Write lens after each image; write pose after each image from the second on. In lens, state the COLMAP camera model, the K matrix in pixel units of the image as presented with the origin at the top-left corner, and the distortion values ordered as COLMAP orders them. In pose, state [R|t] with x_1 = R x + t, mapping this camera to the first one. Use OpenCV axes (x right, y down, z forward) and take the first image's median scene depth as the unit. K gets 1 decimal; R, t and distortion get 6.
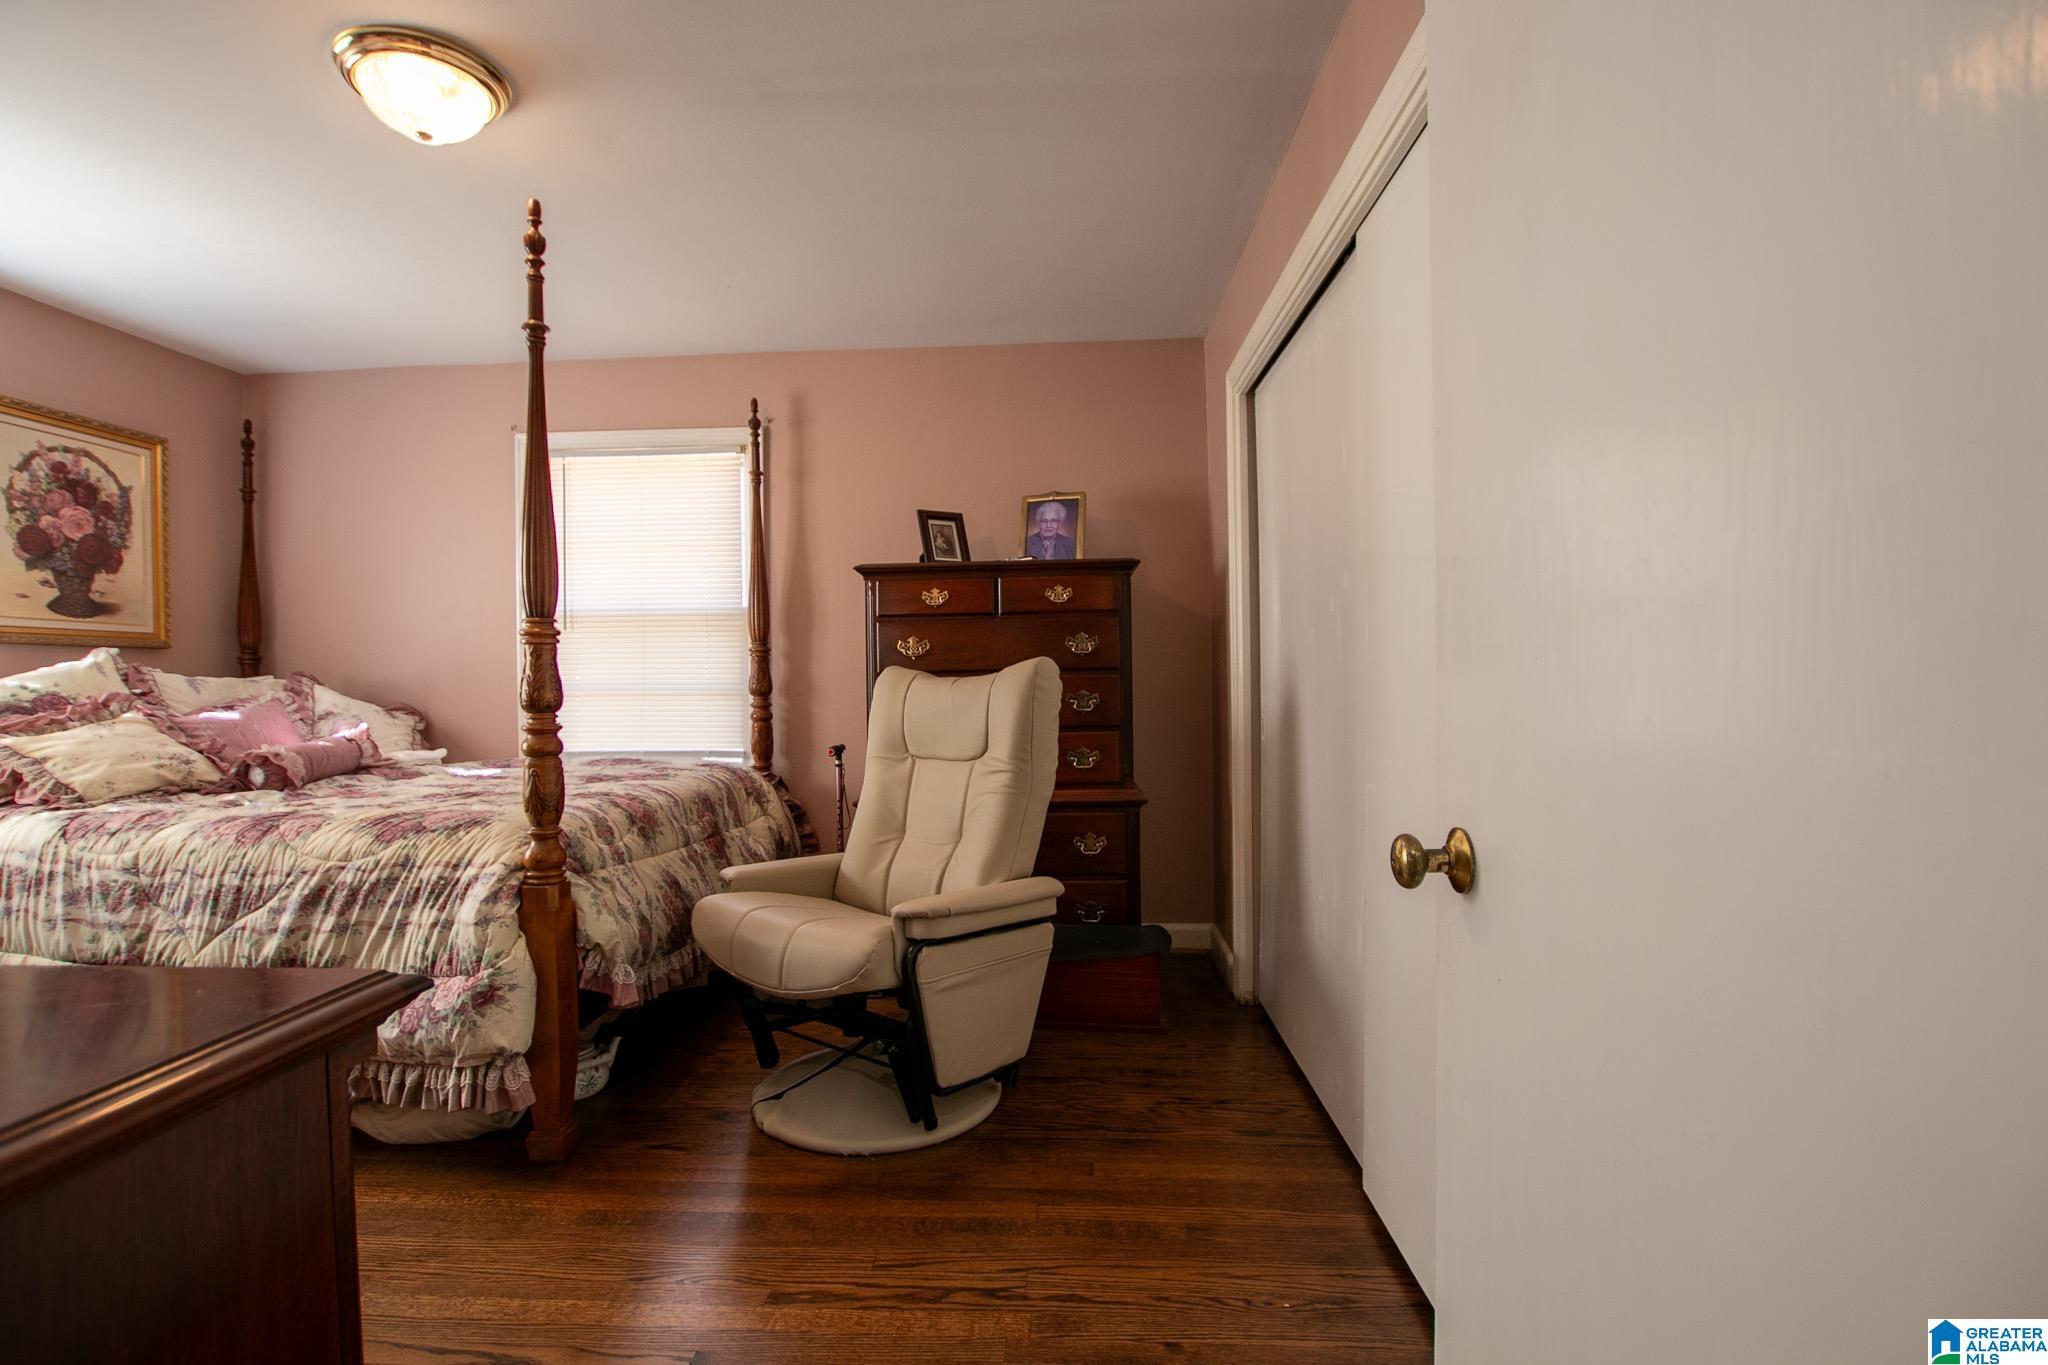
lens RADIAL K [[951.8, 0, 1013.0], [0, 951.8, 693.0], [0, 0, 1]] dist [-0.033683, 0.005666]
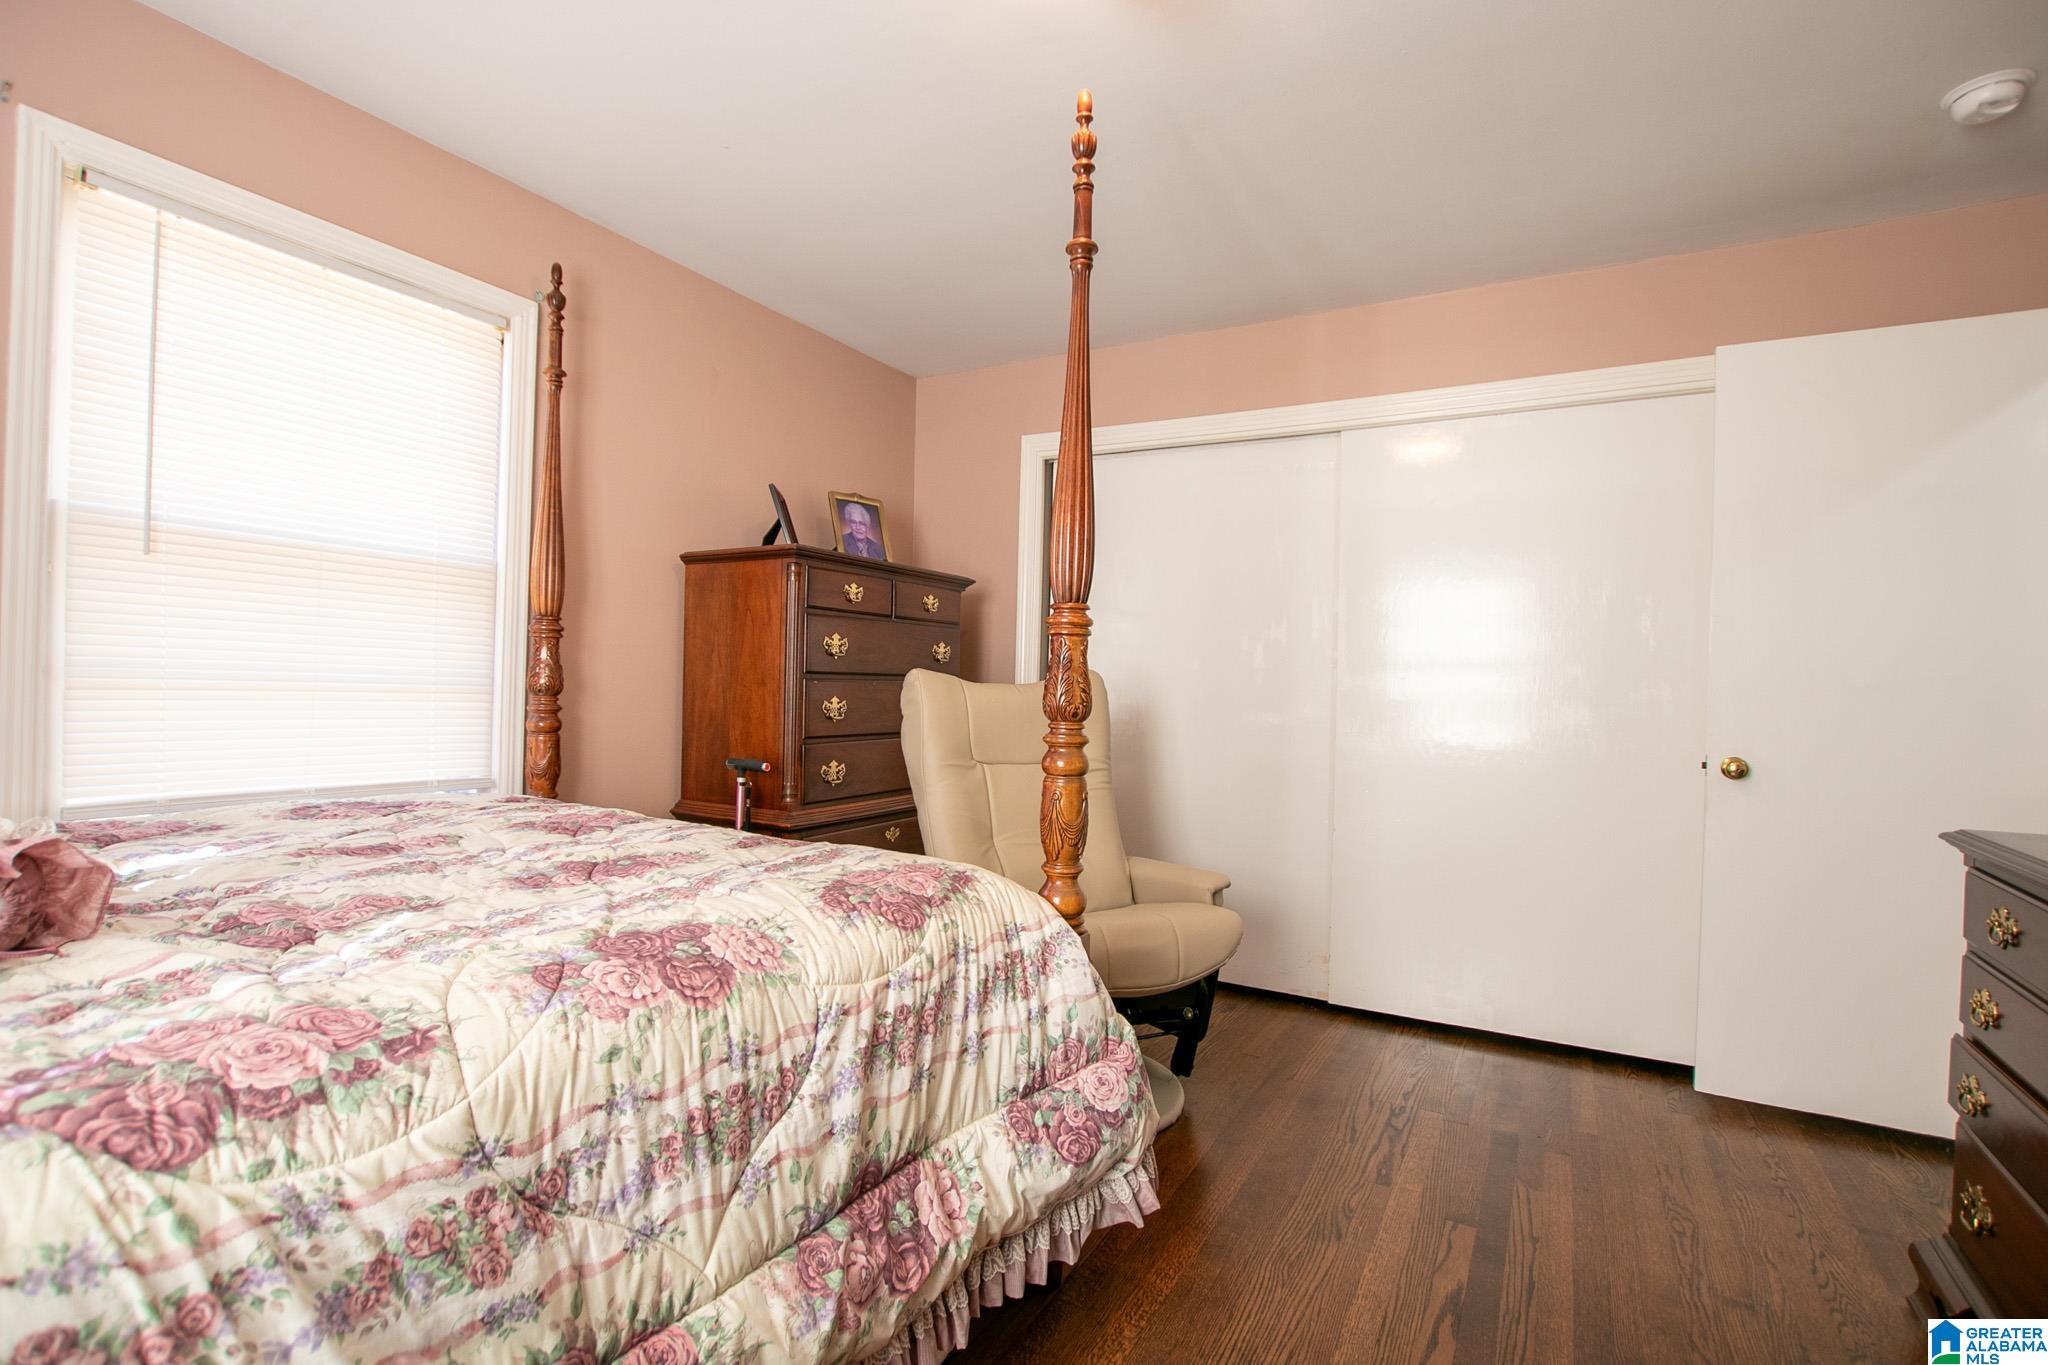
lens RADIAL K [[951.8, 0, 1013.0], [0, 951.8, 693.0], [0, 0, 1]] dist [-0.033683, 0.005666]
pose [[0.450582, 0.019133, 0.892530, -1.205631], [-0.015432, 0.999788, -0.013642, 0.009430], [-0.892602, -0.007626, 0.450781, 0.654281]]
